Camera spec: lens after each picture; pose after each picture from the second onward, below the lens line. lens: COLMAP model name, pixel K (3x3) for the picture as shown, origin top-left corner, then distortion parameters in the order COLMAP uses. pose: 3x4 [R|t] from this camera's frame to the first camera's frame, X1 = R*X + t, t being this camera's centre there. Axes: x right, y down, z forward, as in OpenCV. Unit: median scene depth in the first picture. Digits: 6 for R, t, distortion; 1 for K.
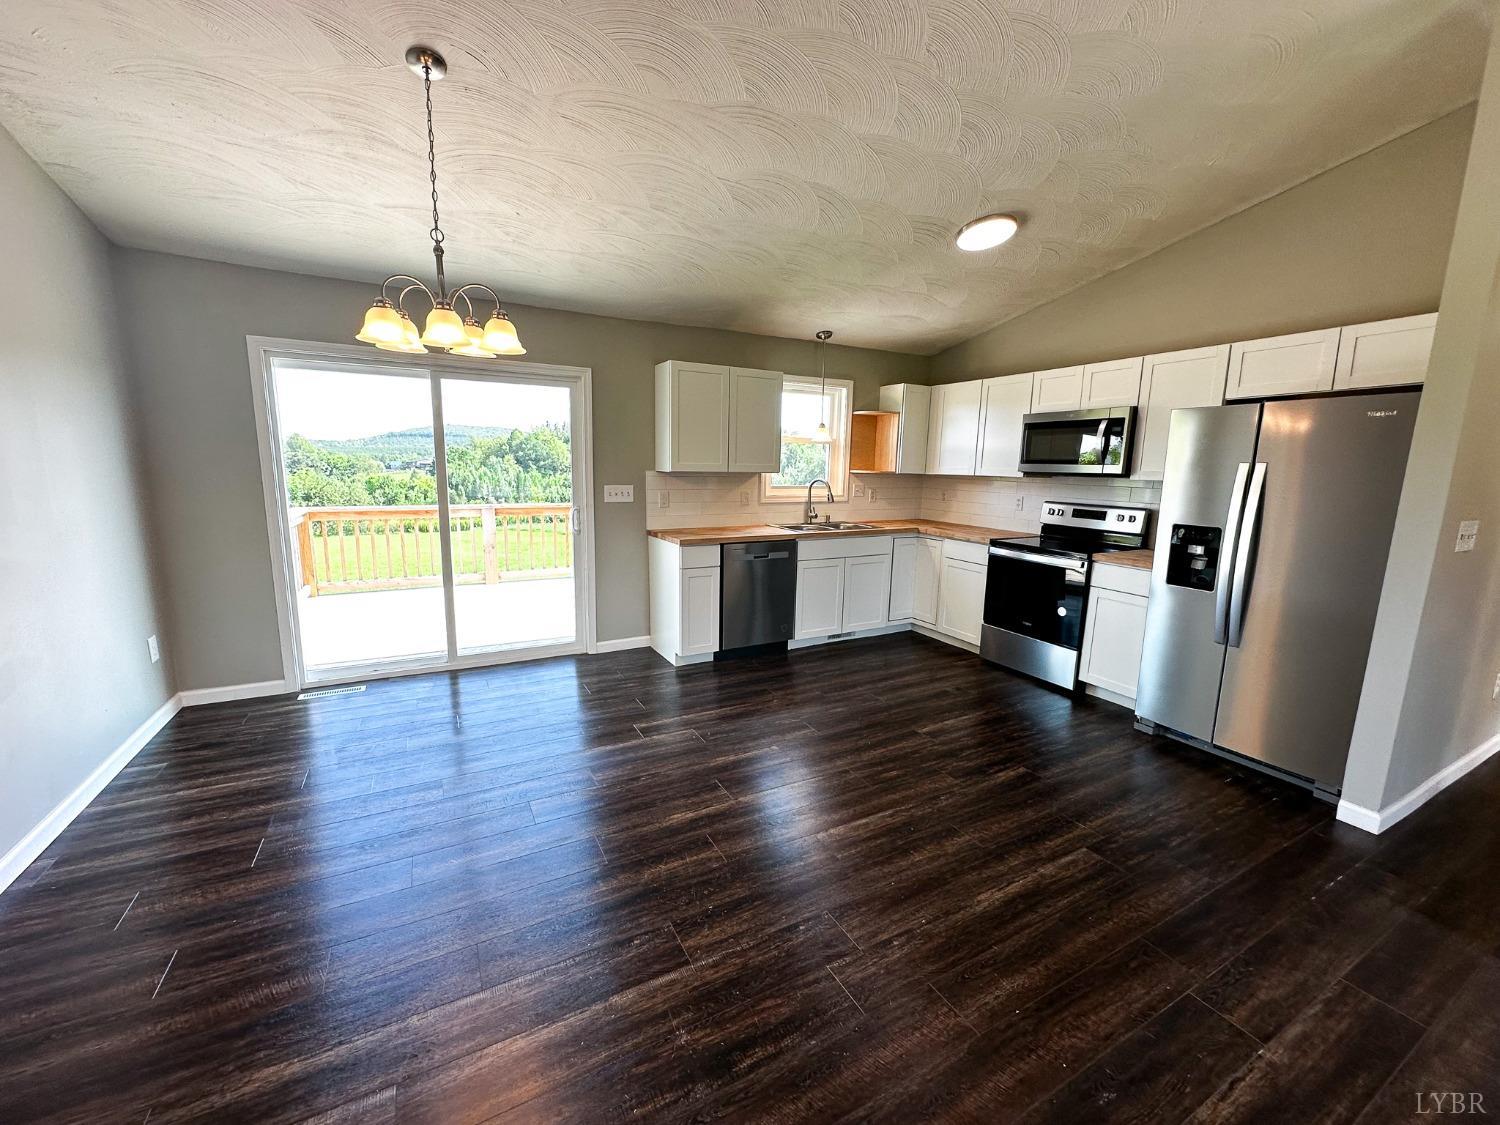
lens RADIAL K [[597.4, 0, 748.4], [0, 597.4, 563.9], [0, 0, 1]] dist [-0.002979, -0.000113]
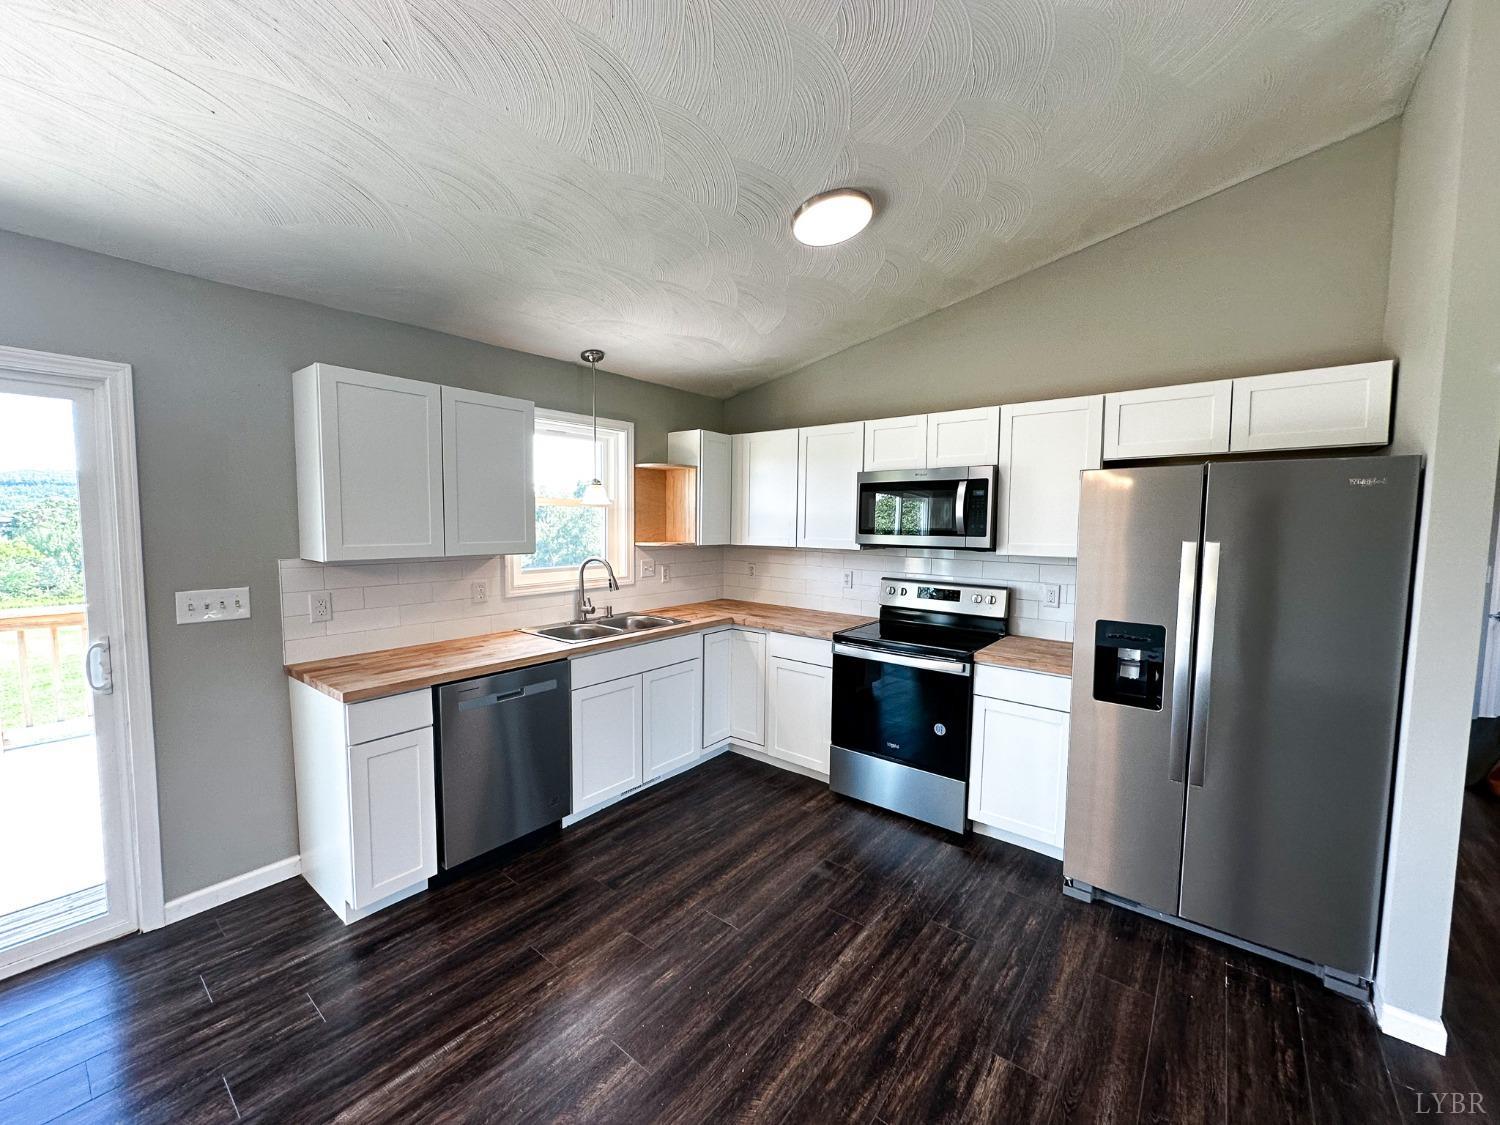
lens RADIAL K [[597.4, 0, 748.4], [0, 597.4, 563.9], [0, 0, 1]] dist [-0.002979, -0.000113]
pose [[0.919596, -0.039094, 0.390915, 0.011564], [0.073117, 0.994683, -0.072529, -0.080074], [-0.386001, 0.095280, 0.917565, 0.328836]]
